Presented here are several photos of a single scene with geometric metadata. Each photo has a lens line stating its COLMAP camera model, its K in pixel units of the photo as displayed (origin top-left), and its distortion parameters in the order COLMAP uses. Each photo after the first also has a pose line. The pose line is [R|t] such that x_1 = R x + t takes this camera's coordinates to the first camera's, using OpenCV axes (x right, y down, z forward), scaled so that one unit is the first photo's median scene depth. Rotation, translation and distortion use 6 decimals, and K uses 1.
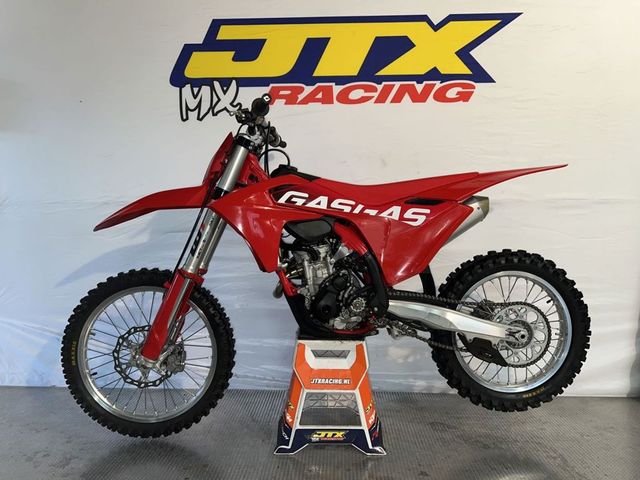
lens RADIAL K [[485.4, 0, 320.0], [0, 485.4, 240.0], [0, 0, 1]] dist [0.051802, -0.049174]
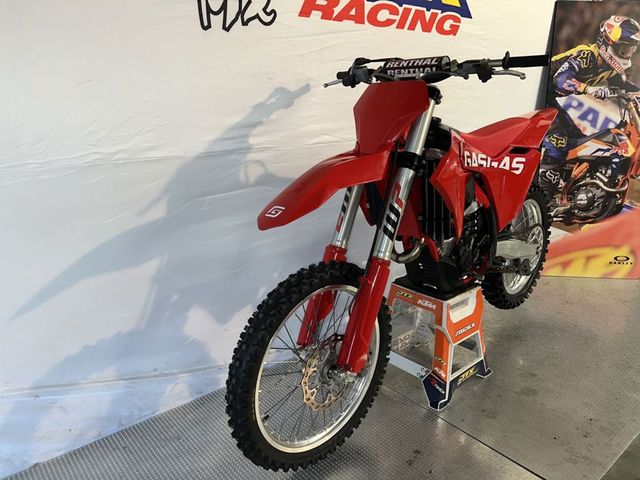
lens RADIAL K [[485.4, 0, 320.0], [0, 485.4, 240.0], [0, 0, 1]] dist [0.051802, -0.049174]
pose [[0.735413, -0.189480, 0.650589, -0.664381], [0.025534, 0.967176, 0.252822, -0.133135], [-0.677138, -0.169316, 0.716112, 0.374772]]
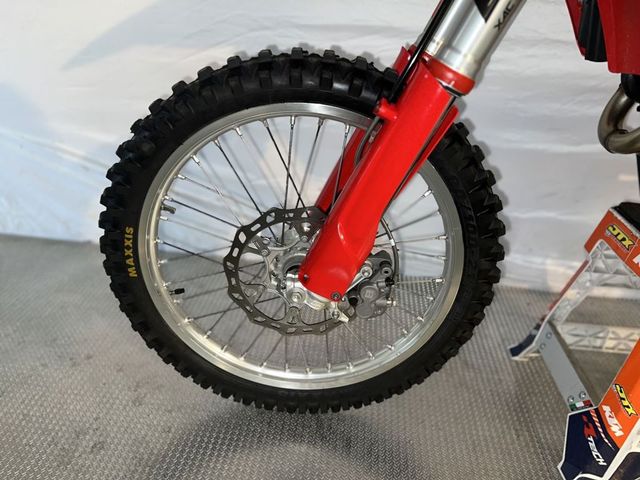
lens RADIAL K [[485.4, 0, 320.0], [0, 485.4, 240.0], [0, 0, 1]] dist [0.051802, -0.049174]
pose [[0.996377, 0.081562, -0.024111, -0.258970], [-0.063730, 0.903700, 0.423397, 0.026401], [0.056323, -0.420326, 0.905623, 0.497208]]
